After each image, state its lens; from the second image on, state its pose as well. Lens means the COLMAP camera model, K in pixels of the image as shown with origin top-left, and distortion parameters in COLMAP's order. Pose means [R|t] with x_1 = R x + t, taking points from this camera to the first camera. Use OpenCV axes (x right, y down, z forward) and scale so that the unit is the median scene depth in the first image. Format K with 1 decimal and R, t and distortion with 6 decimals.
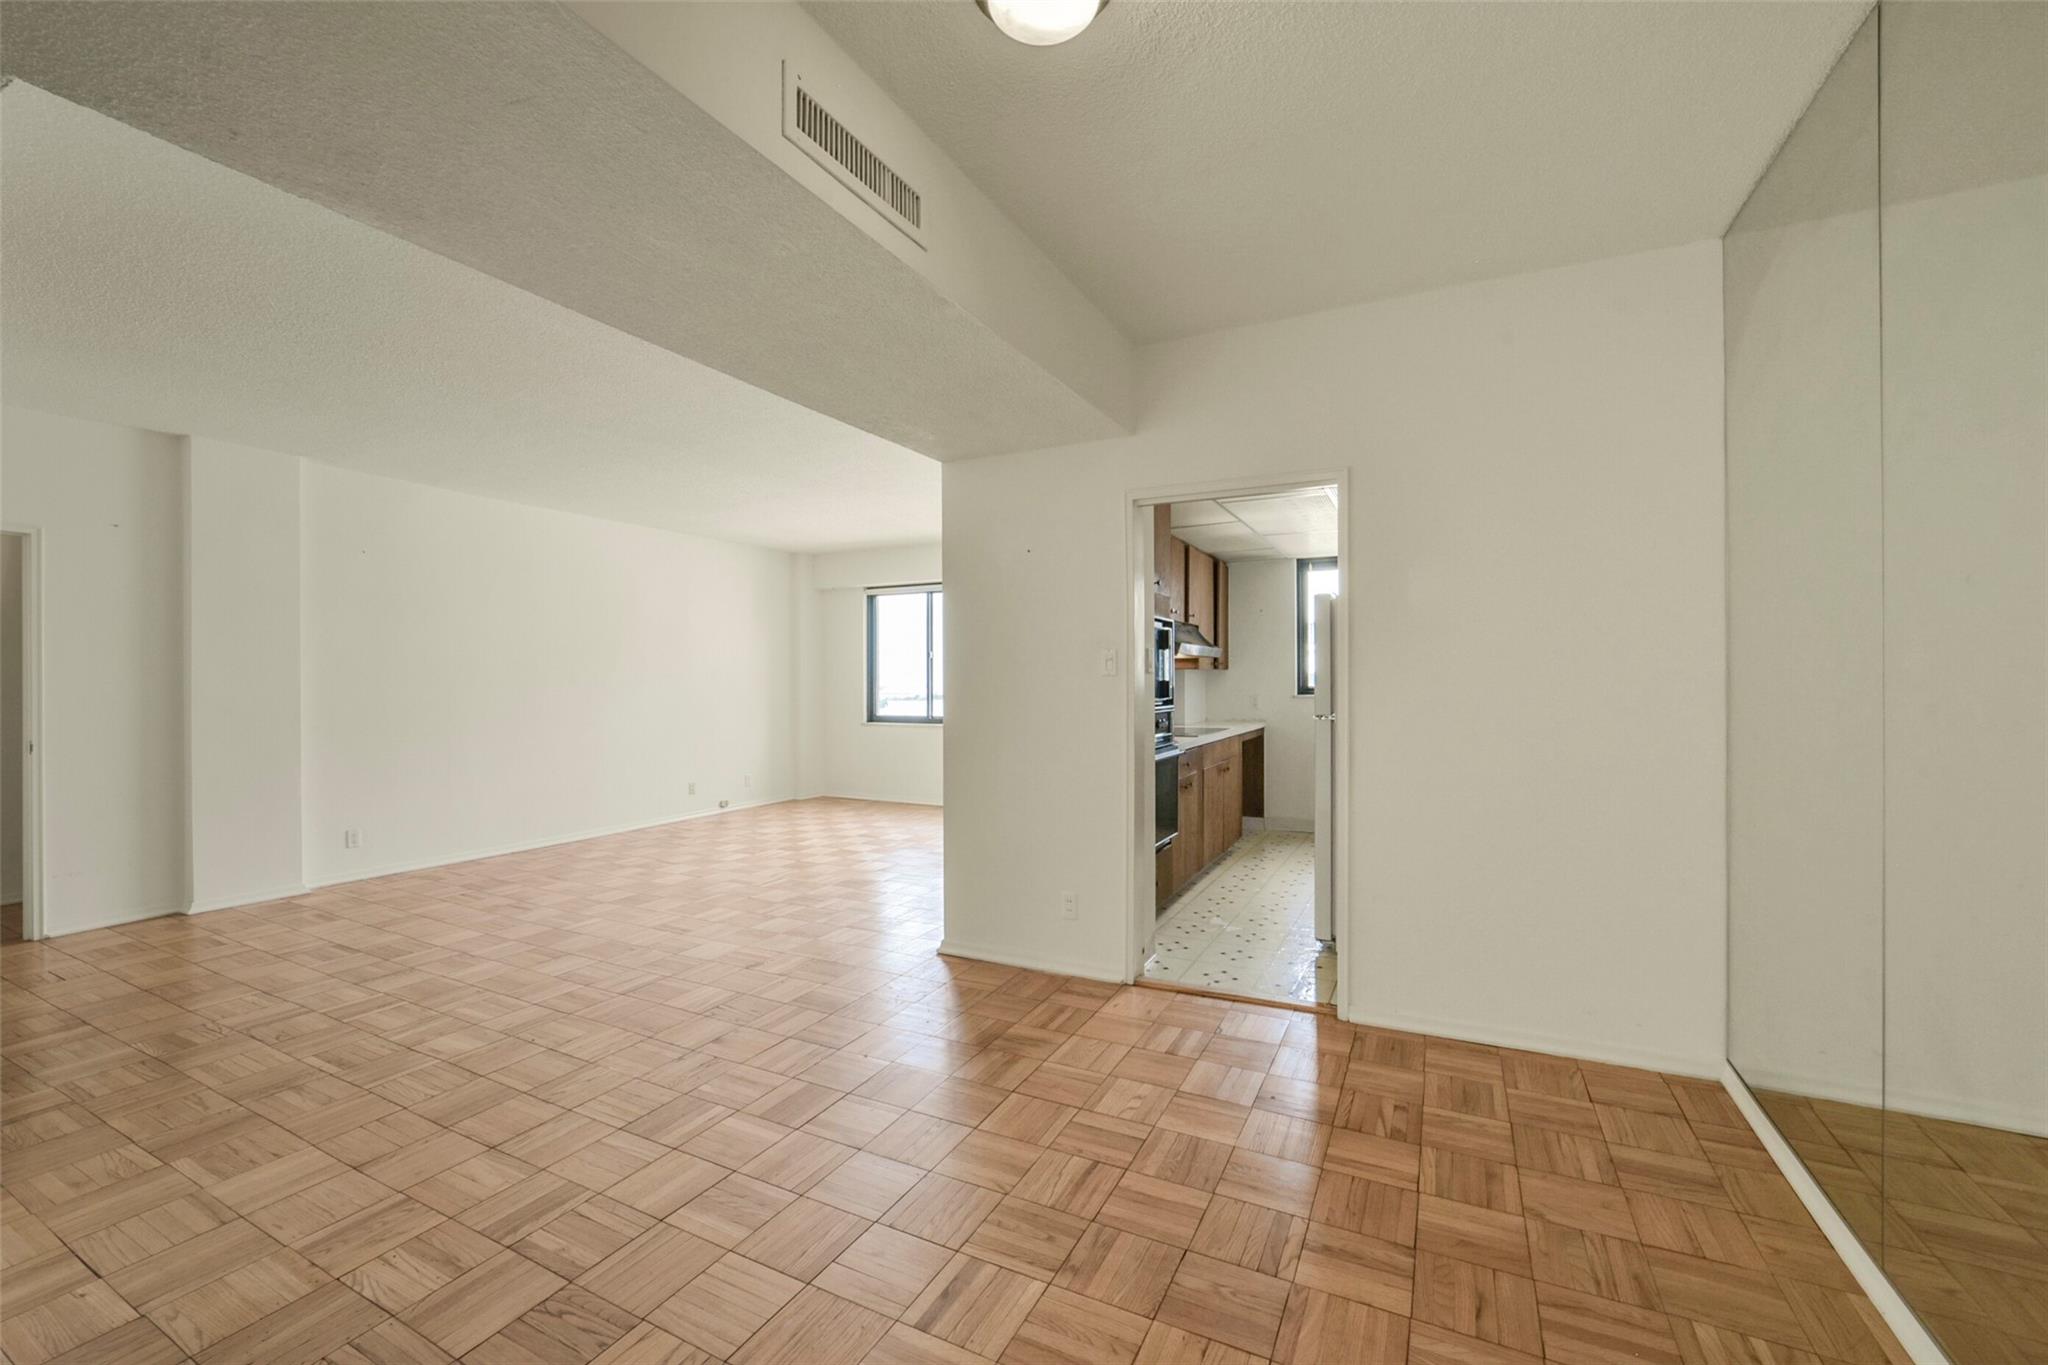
lens RADIAL K [[812.8, 0, 1024.0], [0, 812.8, 682.5], [0, 0, 1]] dist [-0.026789, 0.009334]
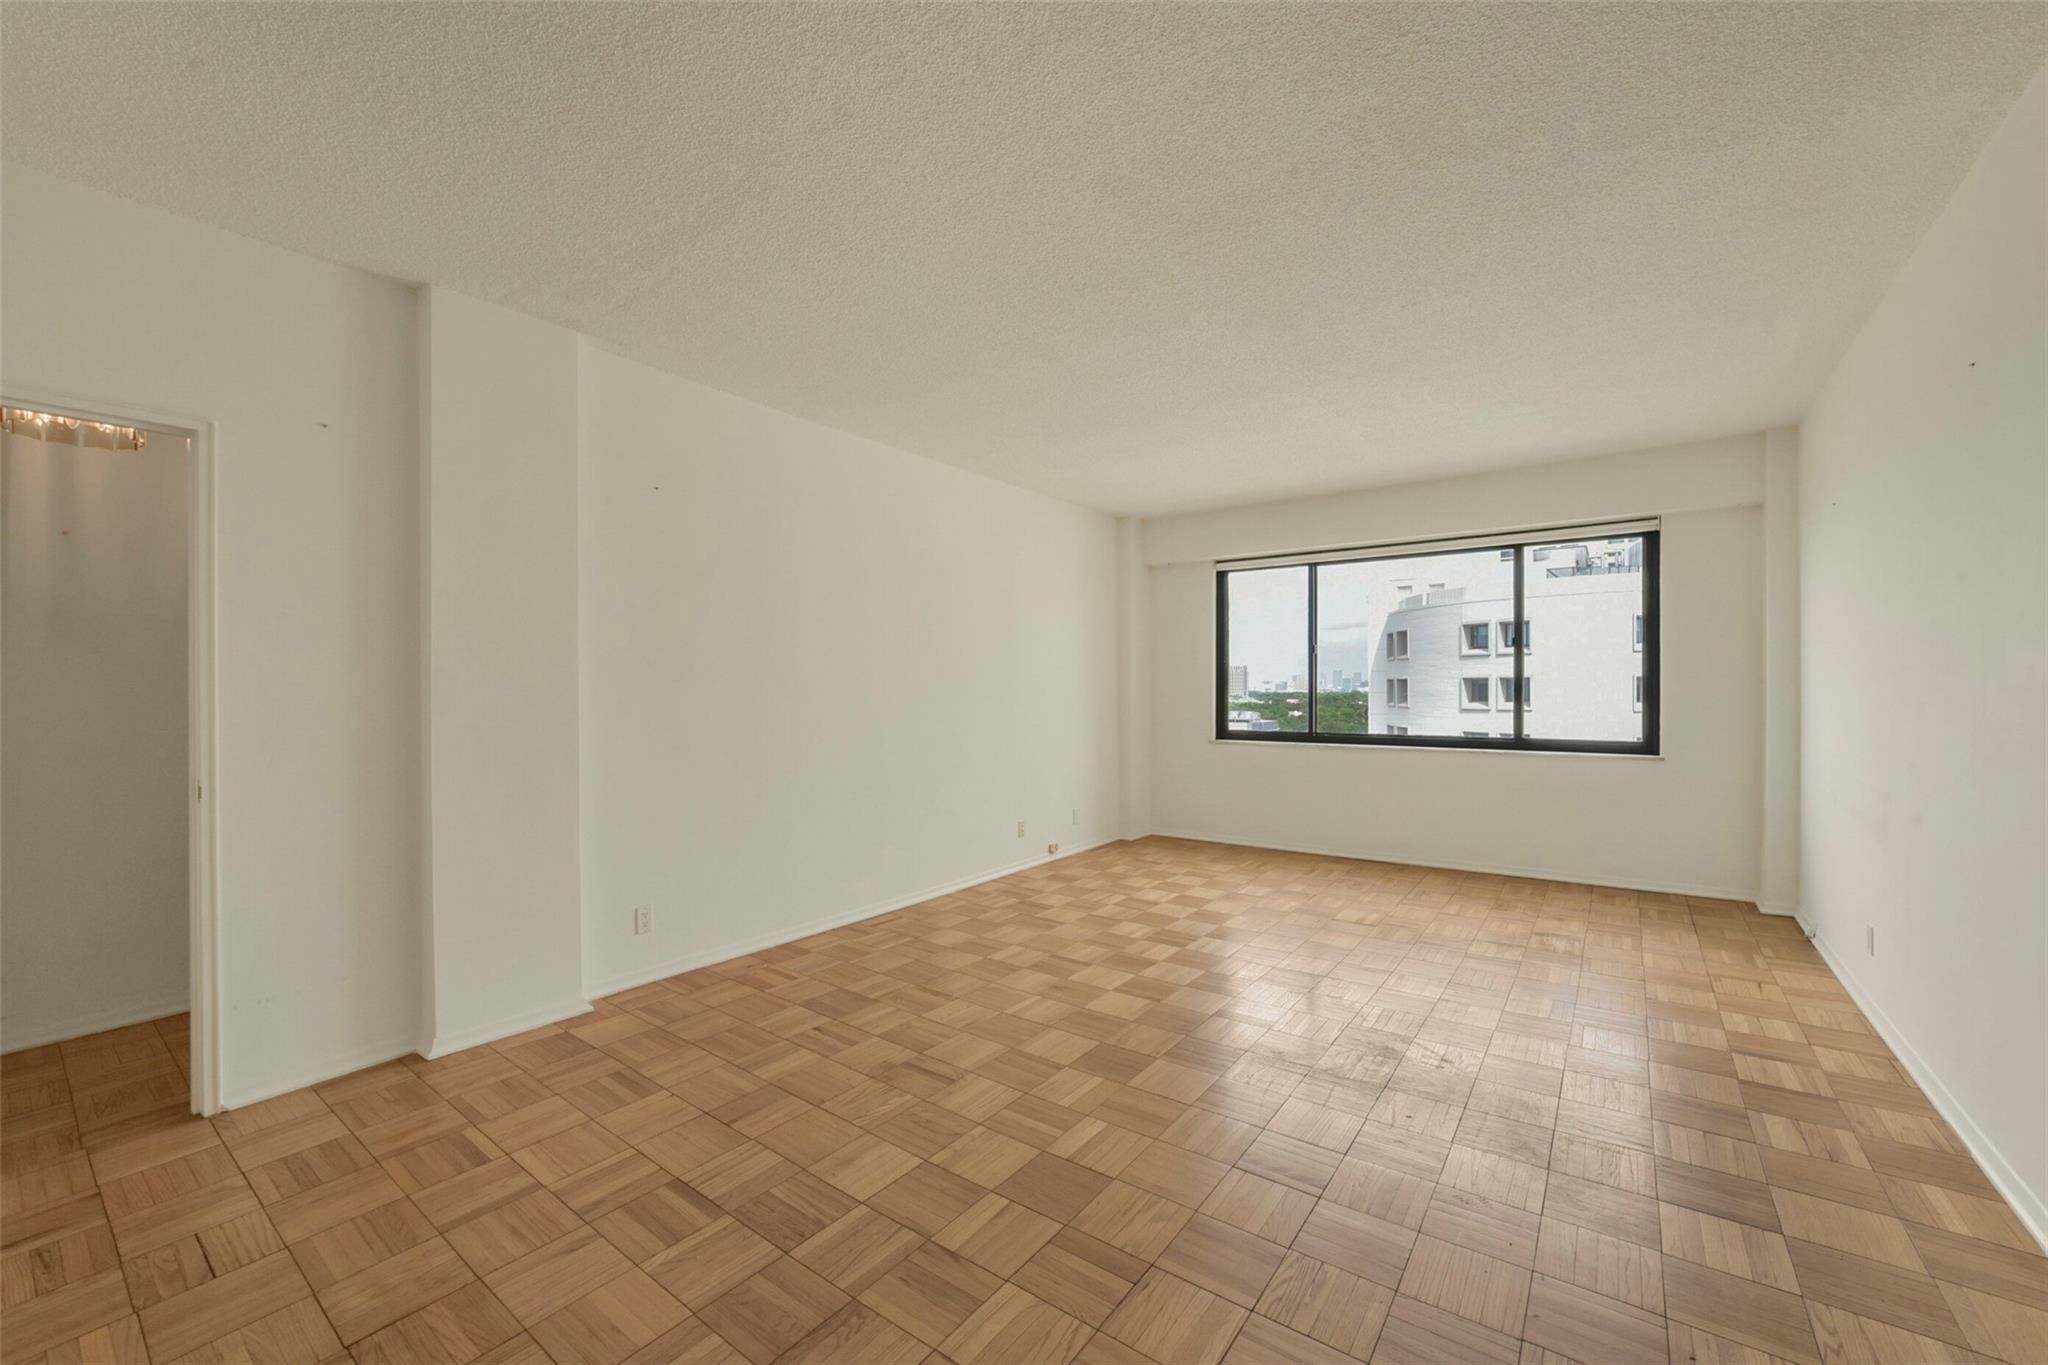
lens RADIAL K [[805.3, 0, 1031.5], [0, 805.3, 692.2], [0, 0, 1]] dist [-0.029003, 0.009292]
pose [[0.987356, 0.002648, -0.158495, -0.542160], [-0.002046, 0.999990, 0.003964, 0.004934], [0.158503, -0.003589, 0.987352, 0.519530]]
